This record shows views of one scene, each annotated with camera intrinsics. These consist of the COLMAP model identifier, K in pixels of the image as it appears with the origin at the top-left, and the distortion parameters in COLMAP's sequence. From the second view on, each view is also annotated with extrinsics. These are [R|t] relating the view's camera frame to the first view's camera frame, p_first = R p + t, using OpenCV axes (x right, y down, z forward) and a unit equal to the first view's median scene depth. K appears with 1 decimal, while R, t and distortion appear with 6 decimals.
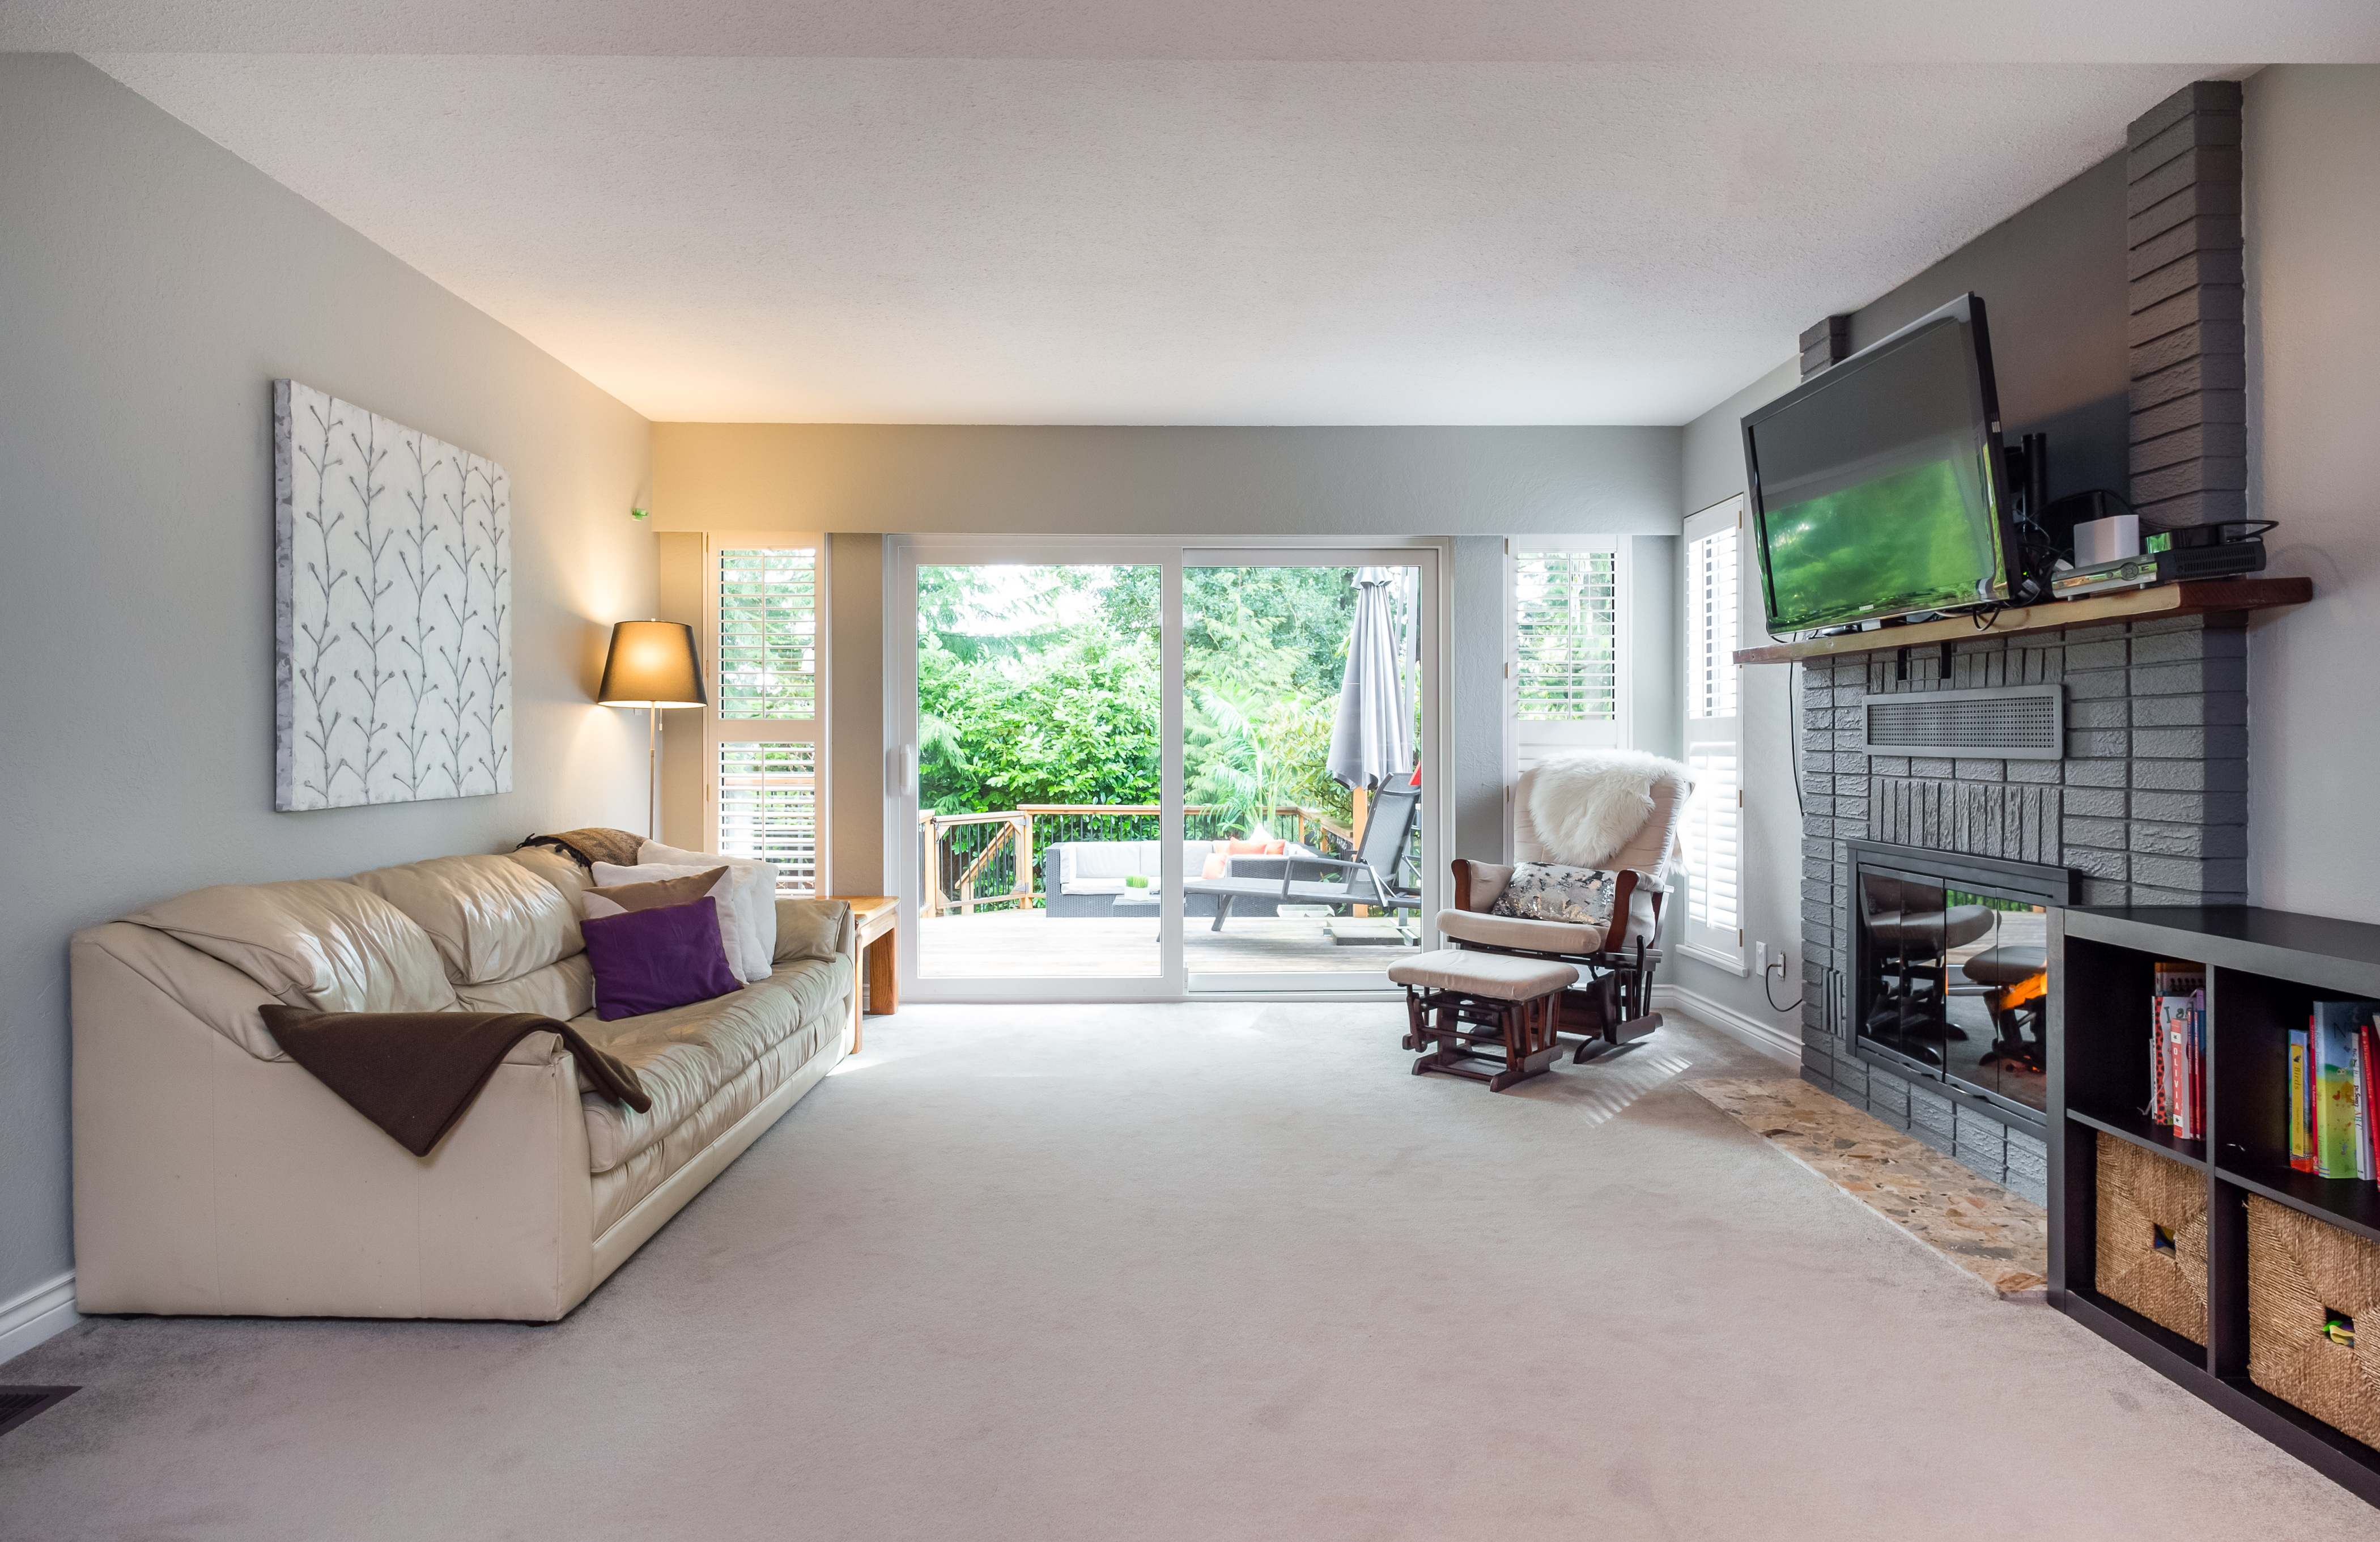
lens RADIAL K [[1282.0, 0, 1175.5], [0, 1282.0, 749.7], [0, 0, 1]] dist [0.000546, -0.001675]
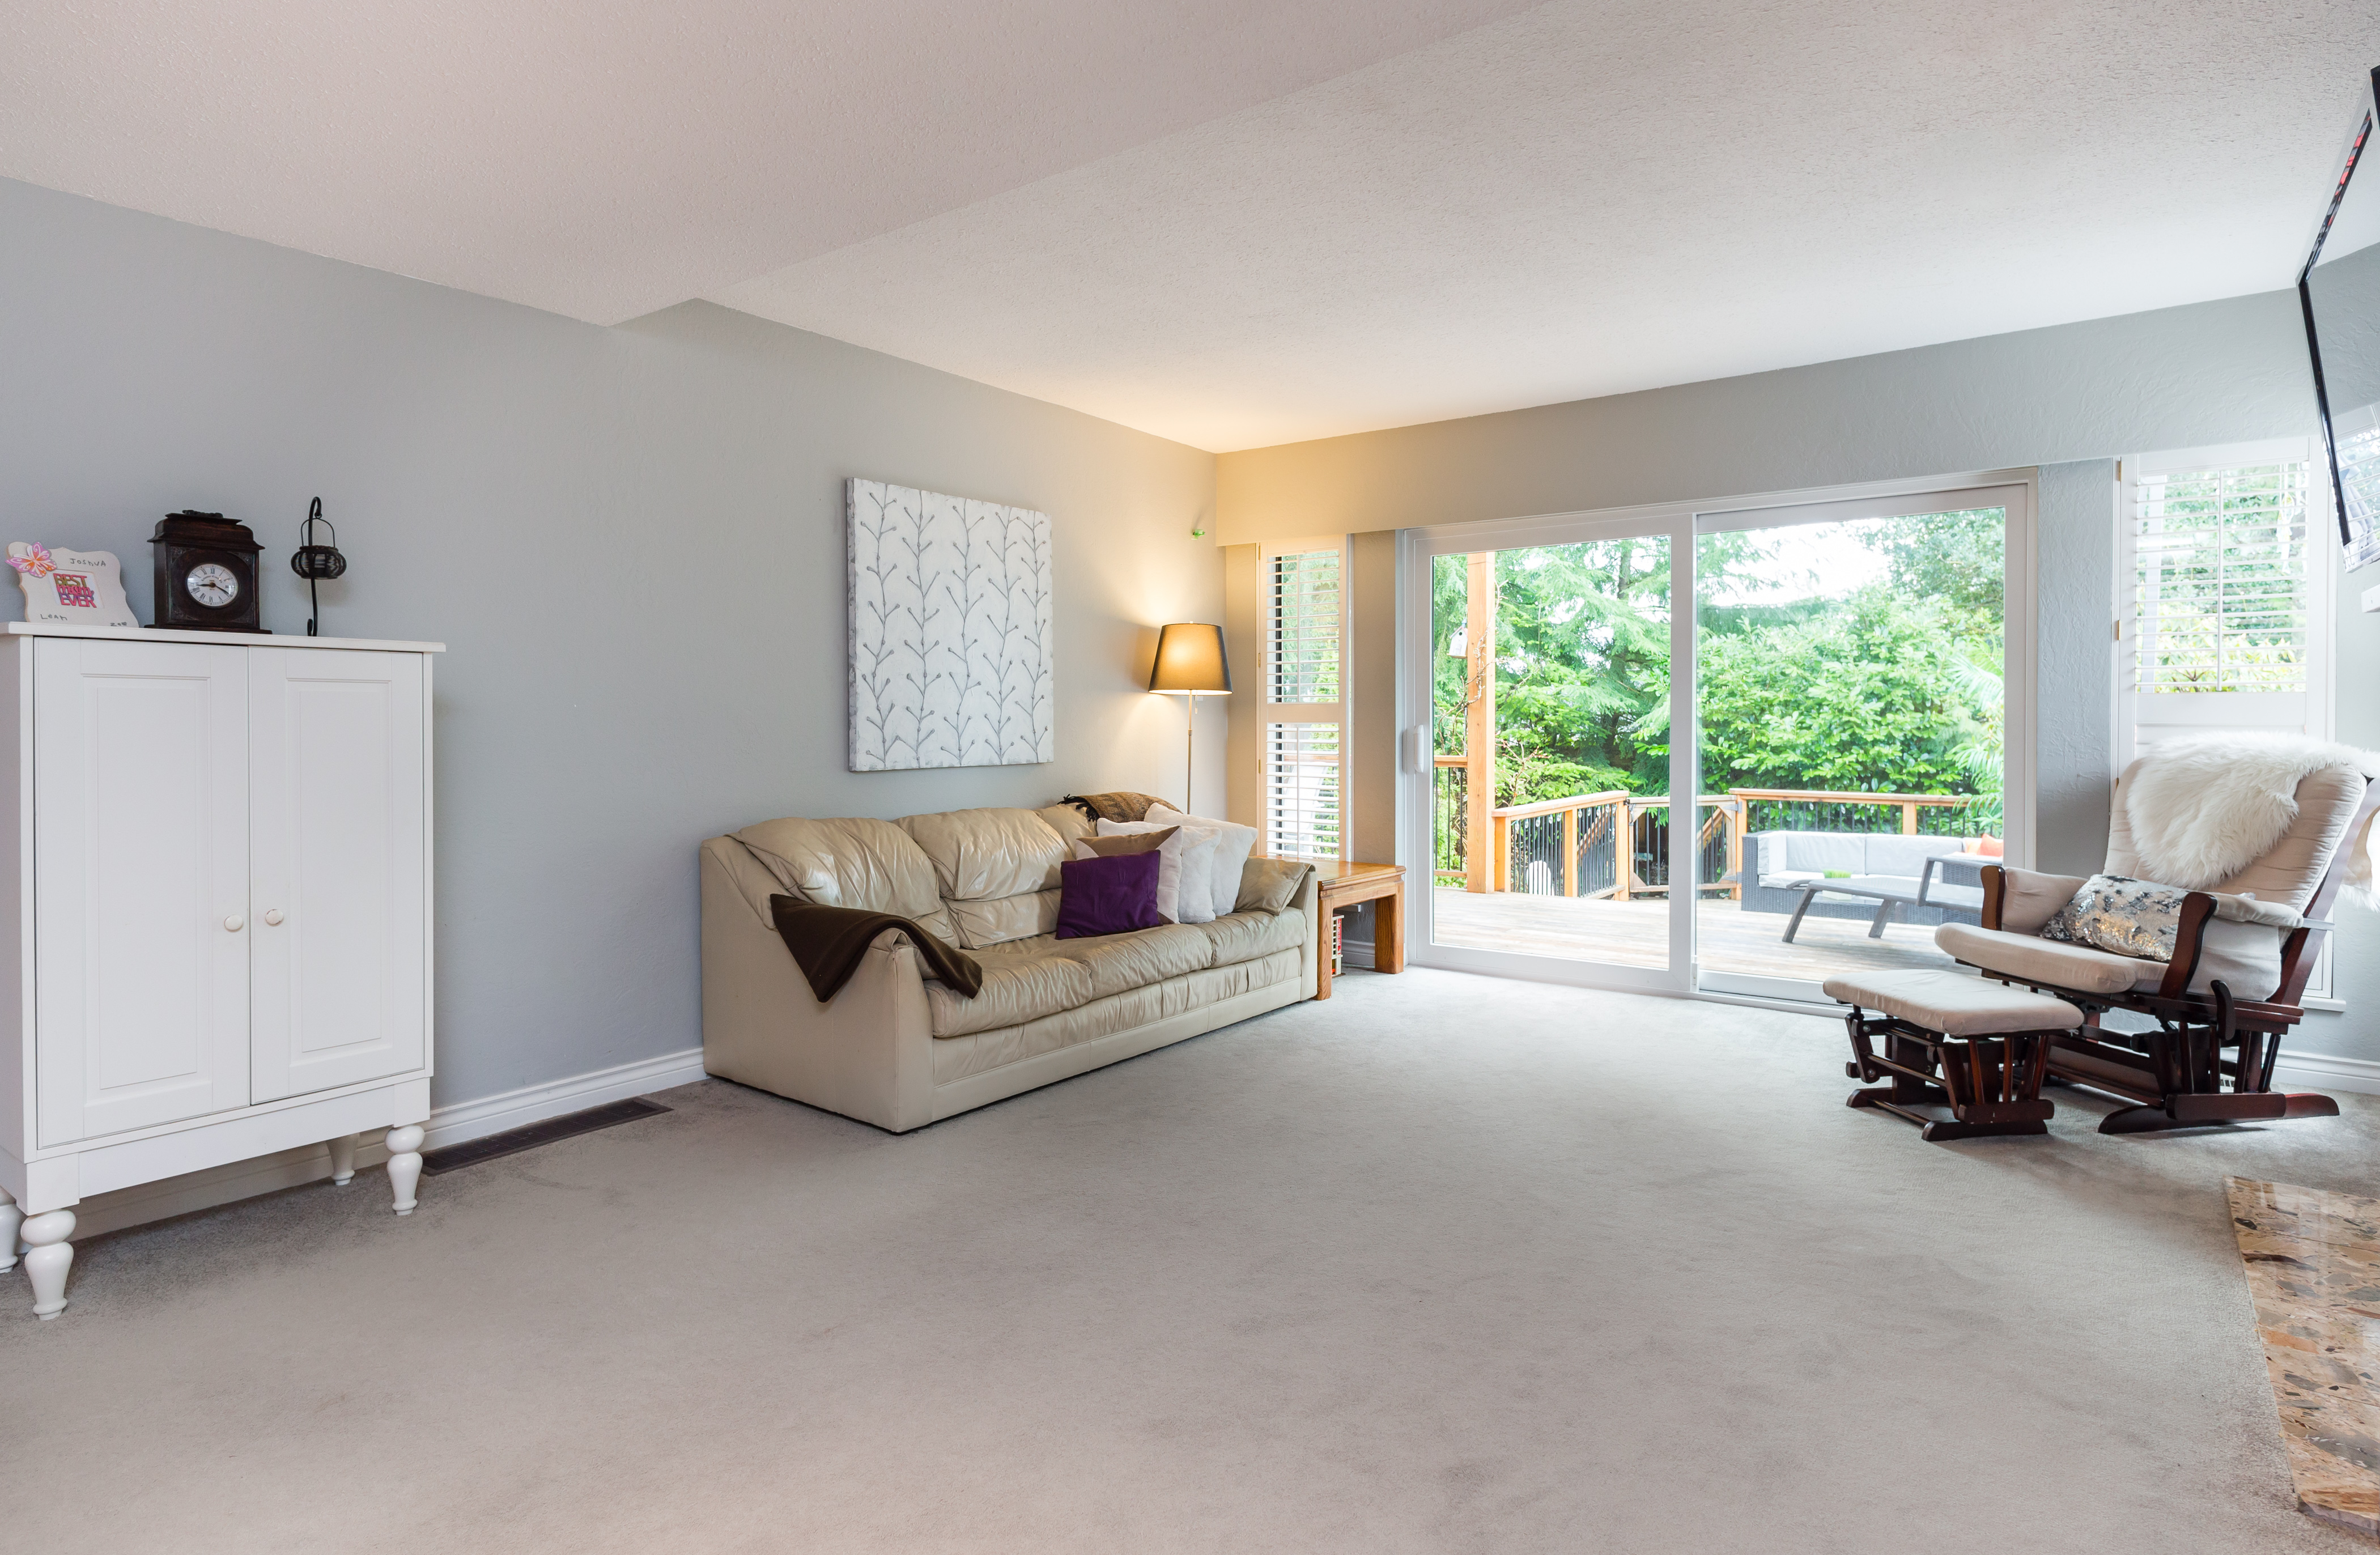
lens RADIAL K [[1268.9, 0, 1169.7], [0, 1268.9, 752.0], [0, 0, 1]] dist [0.002537, -0.000852]
pose [[0.794918, 0.013201, -0.606573, 0.309486], [-0.002039, 0.999816, 0.019088, -0.001717], [0.606713, -0.013937, 0.794799, 0.036989]]
